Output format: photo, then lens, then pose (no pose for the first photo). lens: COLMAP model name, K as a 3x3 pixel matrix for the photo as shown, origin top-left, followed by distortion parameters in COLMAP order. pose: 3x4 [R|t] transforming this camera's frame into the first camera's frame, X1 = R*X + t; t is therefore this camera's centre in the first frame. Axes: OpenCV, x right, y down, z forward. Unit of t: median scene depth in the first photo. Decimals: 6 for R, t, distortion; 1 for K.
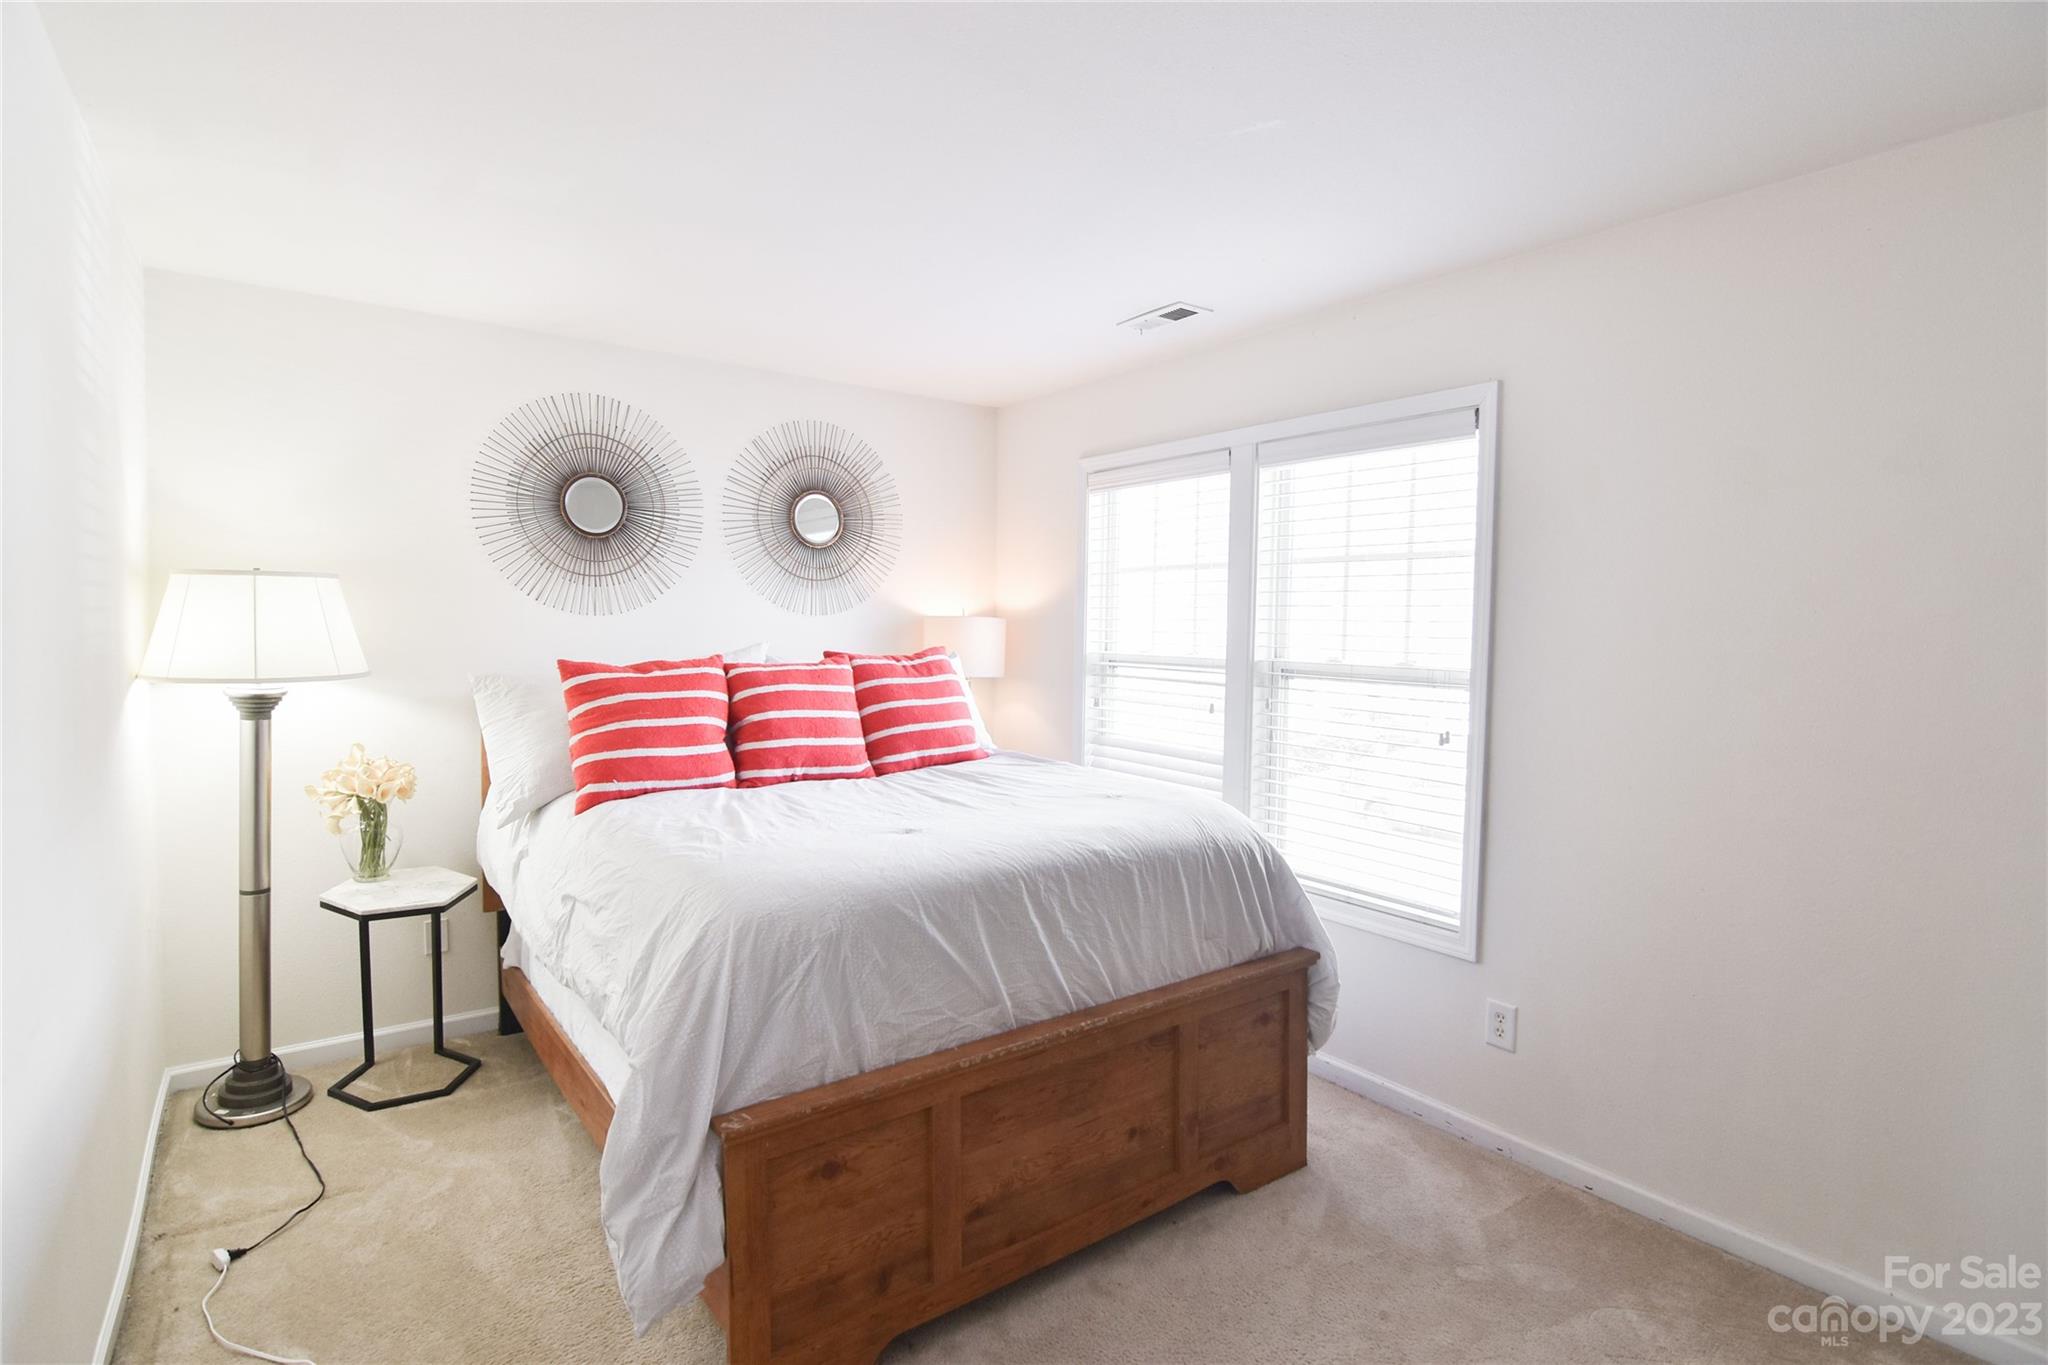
lens RADIAL K [[1002.4, 0, 1019.7], [0, 1002.4, 676.4], [0, 0, 1]] dist [-0.002247, -0.012144]
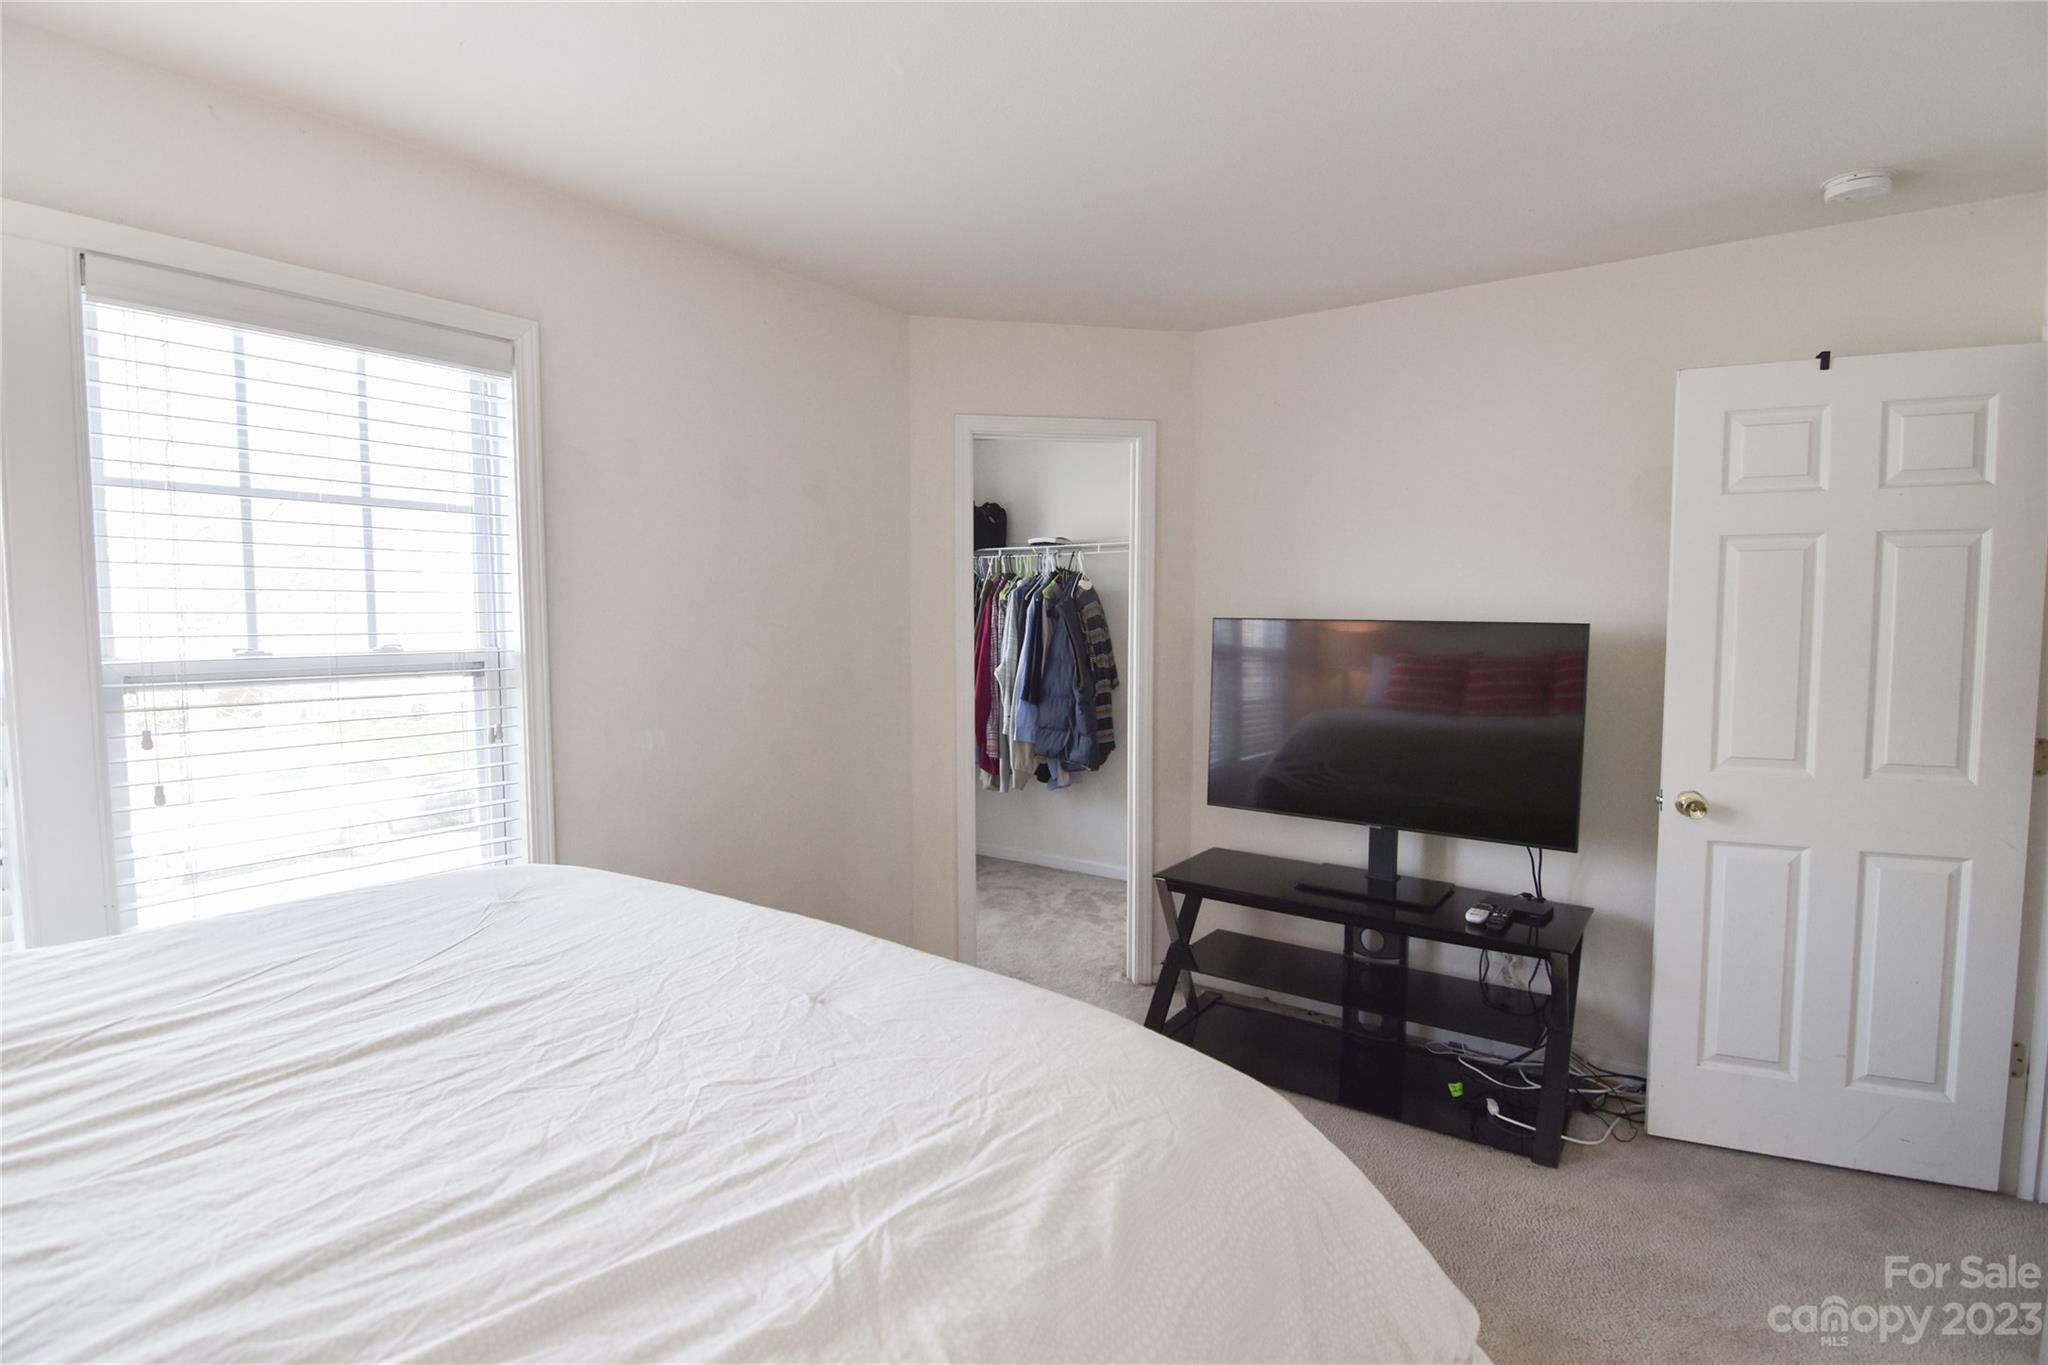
lens RADIAL K [[1002.4, 0, 1019.7], [0, 1002.4, 676.4], [0, 0, 1]] dist [-0.002247, -0.012144]
pose [[-0.296929, -0.077195, 0.951774, -0.444198], [0.043872, 0.994572, 0.094353, -0.041344], [-0.953891, 0.069773, -0.291931, 0.780977]]
